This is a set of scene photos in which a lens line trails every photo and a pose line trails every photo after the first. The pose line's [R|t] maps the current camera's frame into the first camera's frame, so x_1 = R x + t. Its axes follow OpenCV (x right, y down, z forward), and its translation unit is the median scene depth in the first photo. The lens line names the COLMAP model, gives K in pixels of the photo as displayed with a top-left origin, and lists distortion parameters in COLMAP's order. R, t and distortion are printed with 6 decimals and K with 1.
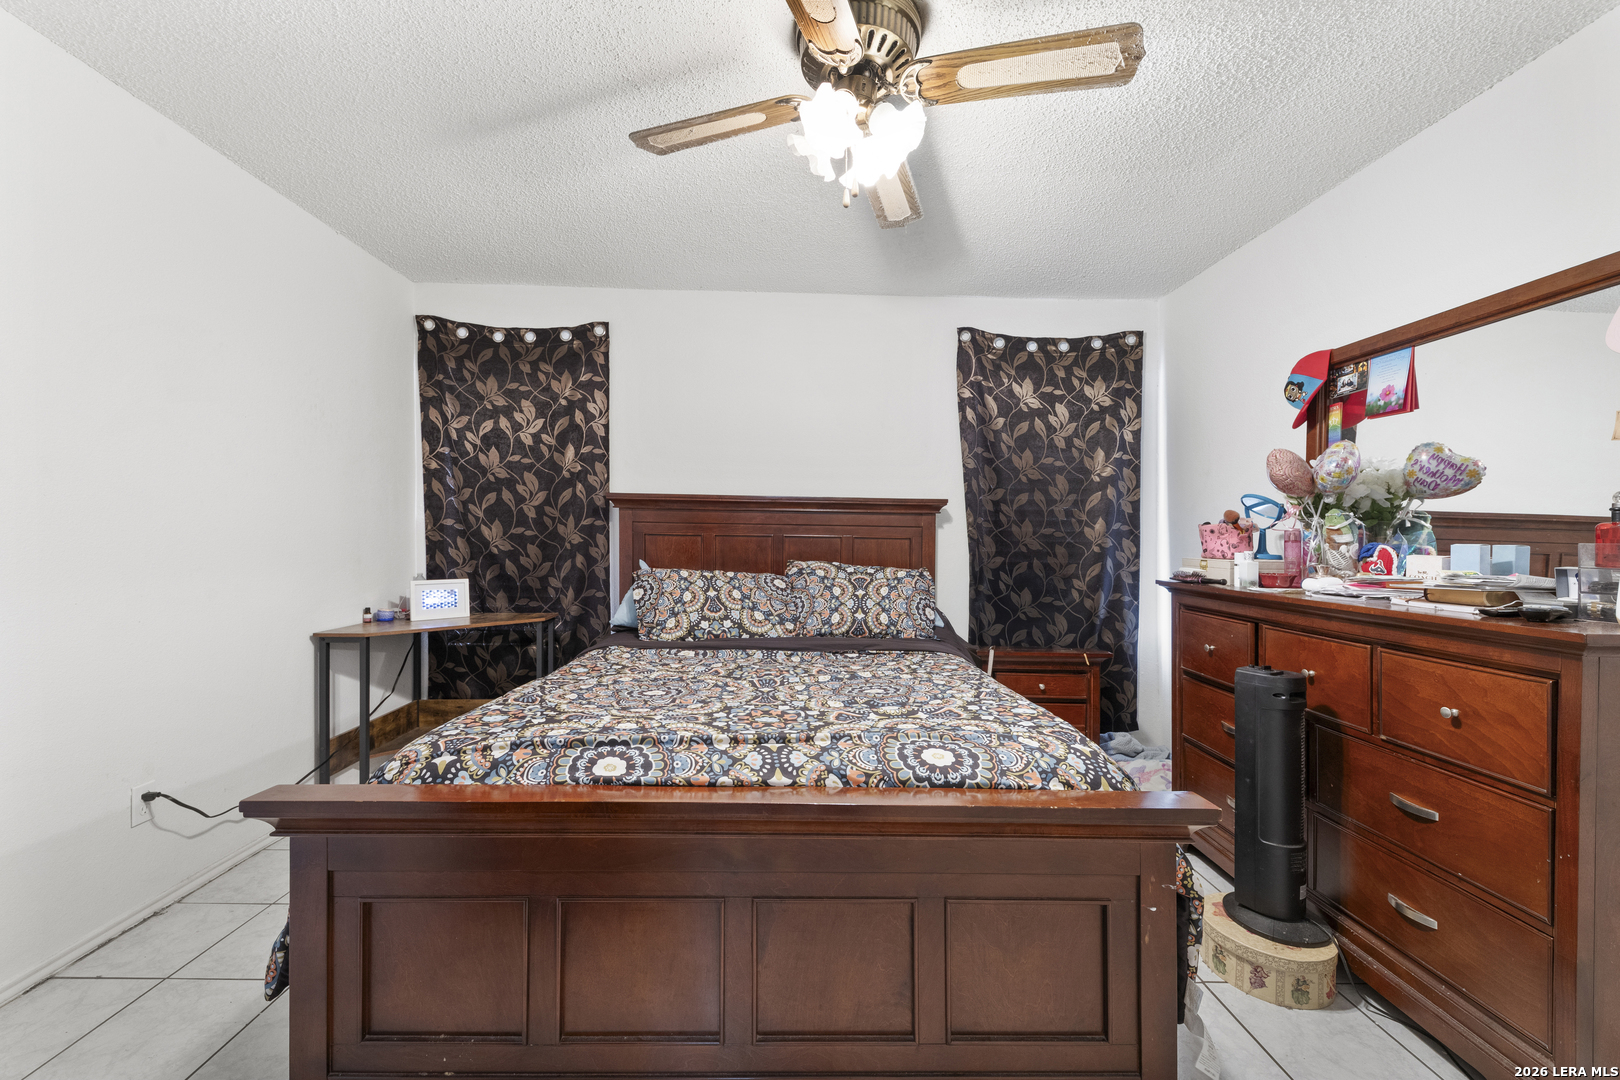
lens RADIAL K [[641.5, 0, 812.2], [0, 641.5, 533.2], [0, 0, 1]] dist [0.015148, -0.006573]
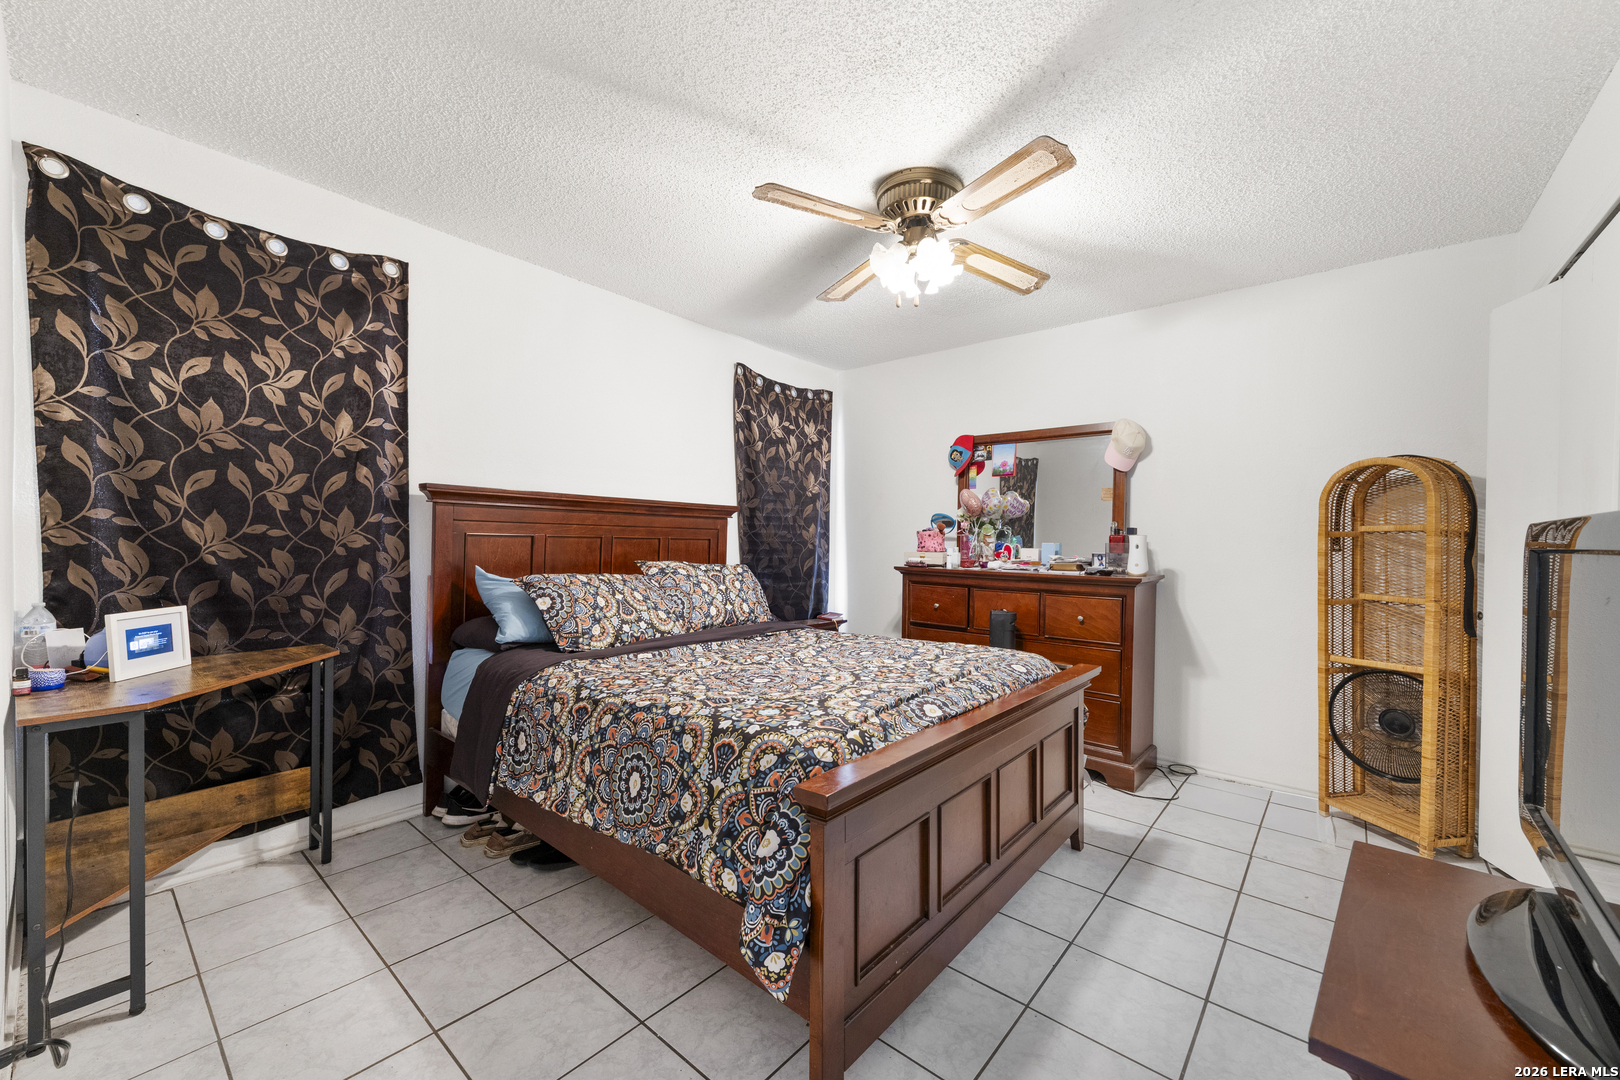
lens RADIAL K [[641.5, 0, 812.2], [0, 641.5, 533.2], [0, 0, 1]] dist [0.015148, -0.006573]
pose [[0.651677, 0.003766, 0.758488, -0.590536], [-0.009626, 0.999948, 0.003306, -0.007641], [-0.758436, -0.009455, 0.651679, 0.115036]]
